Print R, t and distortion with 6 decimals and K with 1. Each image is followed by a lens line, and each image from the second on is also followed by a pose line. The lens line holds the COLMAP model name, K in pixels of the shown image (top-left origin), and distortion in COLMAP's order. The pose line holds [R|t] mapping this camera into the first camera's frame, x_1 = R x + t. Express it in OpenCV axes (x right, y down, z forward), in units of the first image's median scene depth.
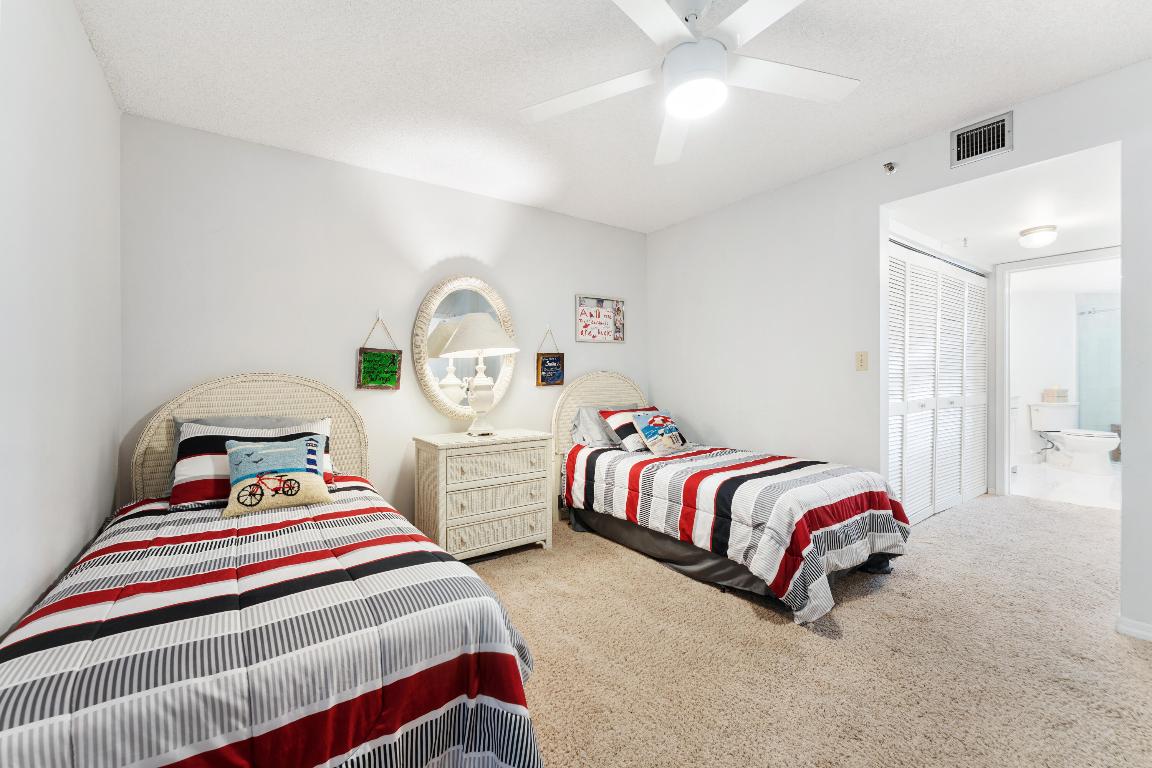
lens RADIAL K [[470.5, 0, 576.0], [0, 470.5, 384.0], [0, 0, 1]] dist [0.000268, -0.000195]
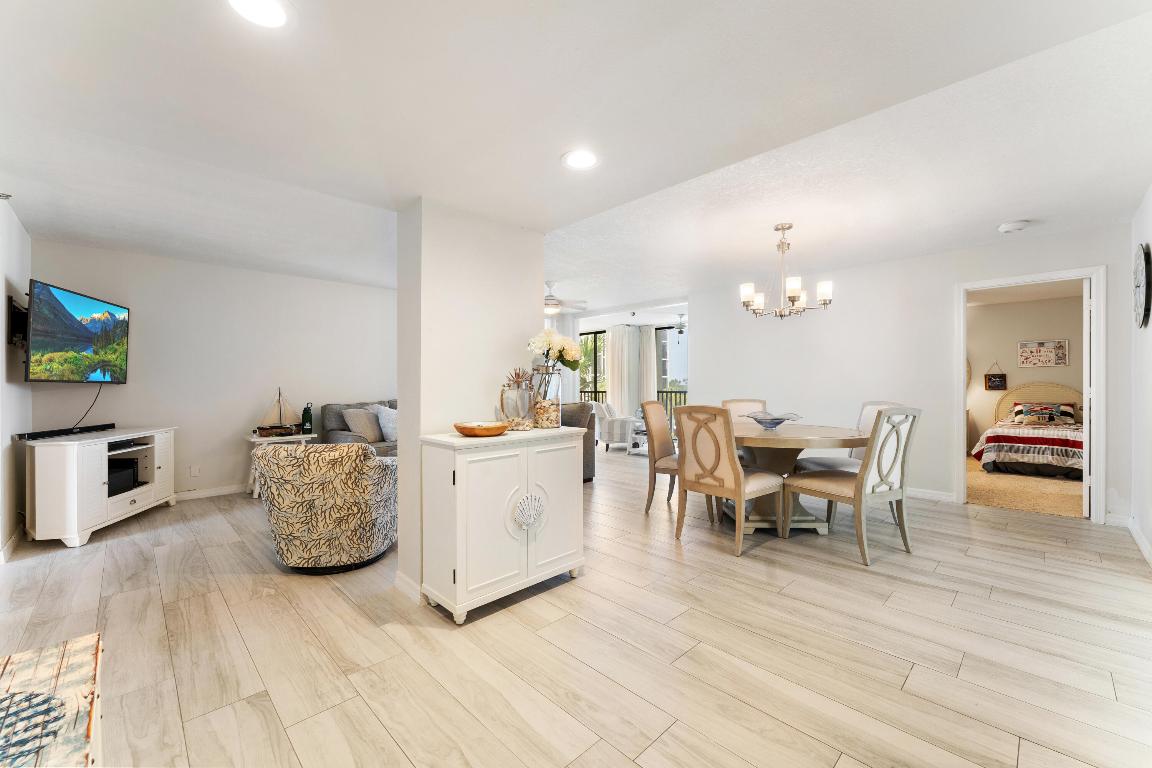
lens RADIAL K [[464.4, 0, 576.3], [0, 464.4, 385.0], [0, 0, 1]] dist [0.001547, 0.000008]
pose [[0.153554, 0.008106, -0.988107, 1.840189], [-0.012085, 0.999907, 0.006325, -0.010069], [0.988066, 0.010970, 0.153638, -1.224292]]
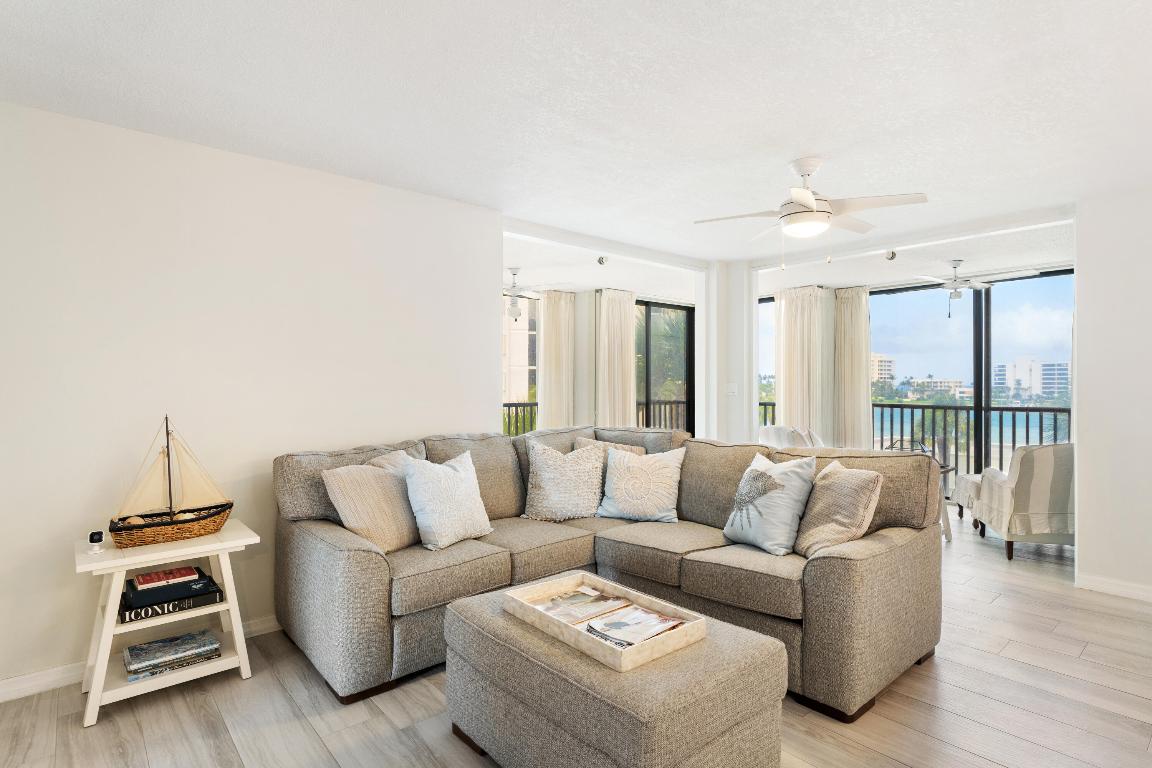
lens RADIAL K [[585.5, 0, 573.1], [0, 585.5, 384.0], [0, 0, 1]] dist [0.012266, 0.000122]
pose [[0.084116, 0.012555, -0.996377, 0.990366], [-0.014477, 0.999830, 0.011376, -0.040361], [0.996351, 0.013467, 0.084284, -1.492617]]
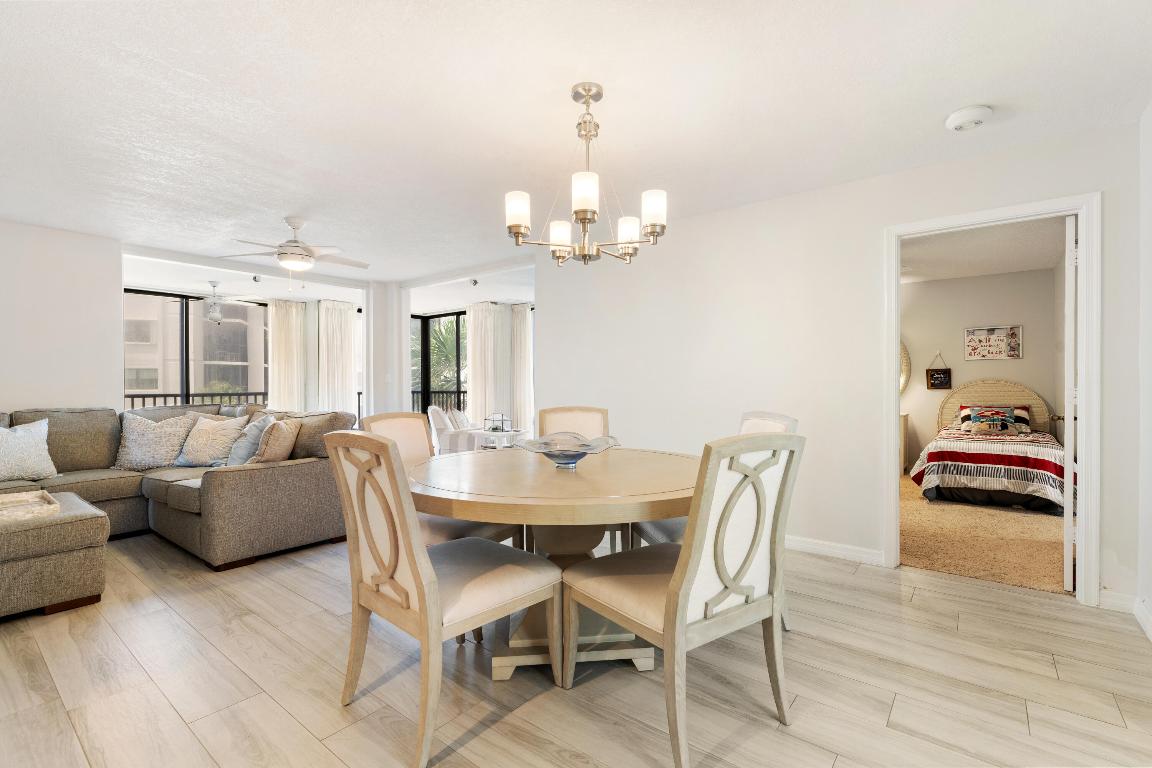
lens RADIAL K [[518.6, 0, 576.0], [0, 518.6, 384.0], [0, 0, 1]] dist [-0.000826, 0.000181]
pose [[0.275434, 0.011541, -0.961251, 1.452854], [-0.011625, 0.999895, 0.008674, -0.016467], [0.961250, 0.008786, 0.275539, -0.755463]]
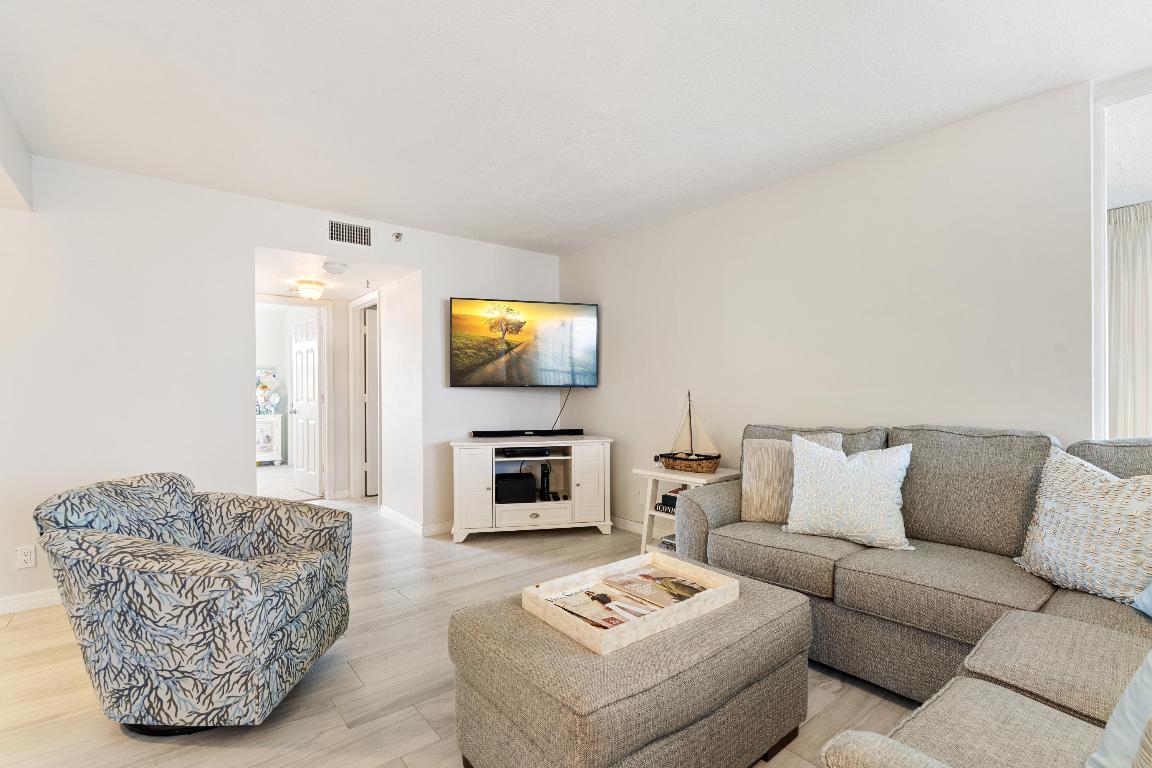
lens RADIAL K [[526.8, 0, 576.0], [0, 526.8, 384.0], [0, 0, 1]] dist [-0.004281, -0.000208]
pose [[-0.997993, 0.014172, -0.061711, 0.478635], [0.014191, 0.999899, 0.000133, 0.000597], [0.061707, -0.000743, -0.998094, -0.914401]]
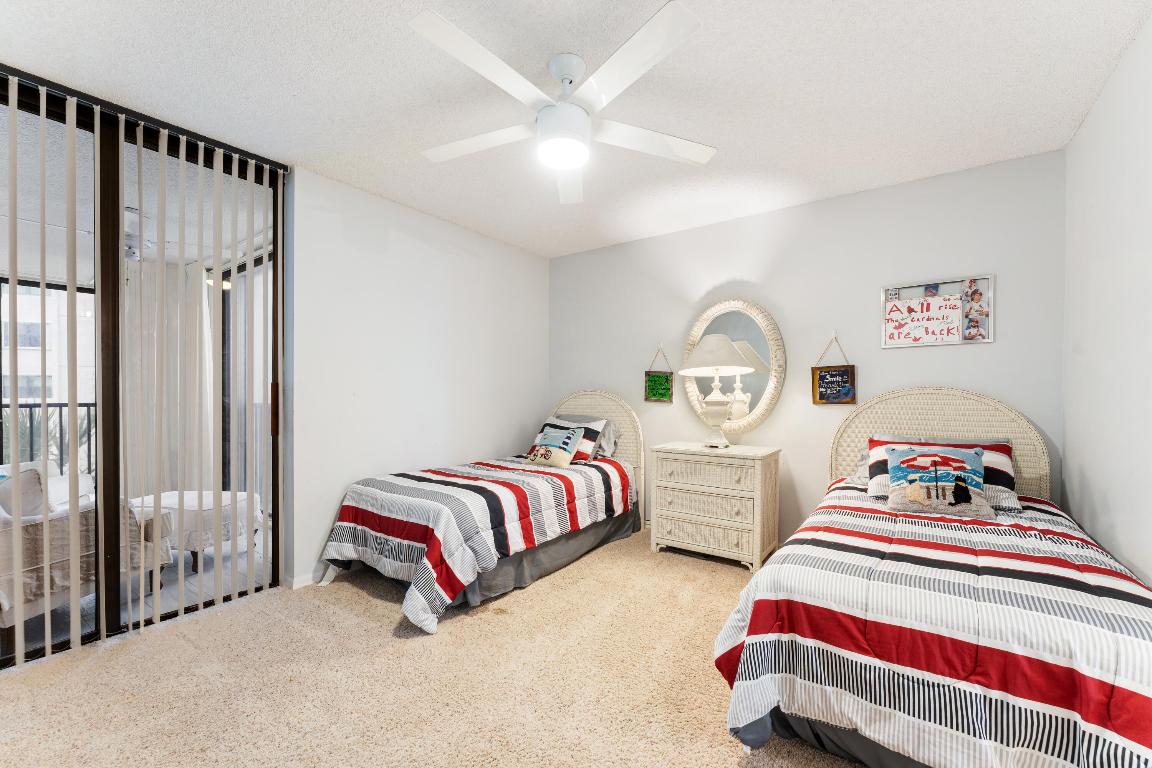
lens RADIAL K [[470.8, 0, 578.3], [0, 470.8, 400.9], [0, 0, 1]] dist [0.000099, -0.000201]
pose [[0.319094, 0.025647, -0.947376, 0.669731], [-0.016729, 0.999630, 0.021427, -0.014560], [0.947575, 0.009011, 0.319405, 0.326897]]
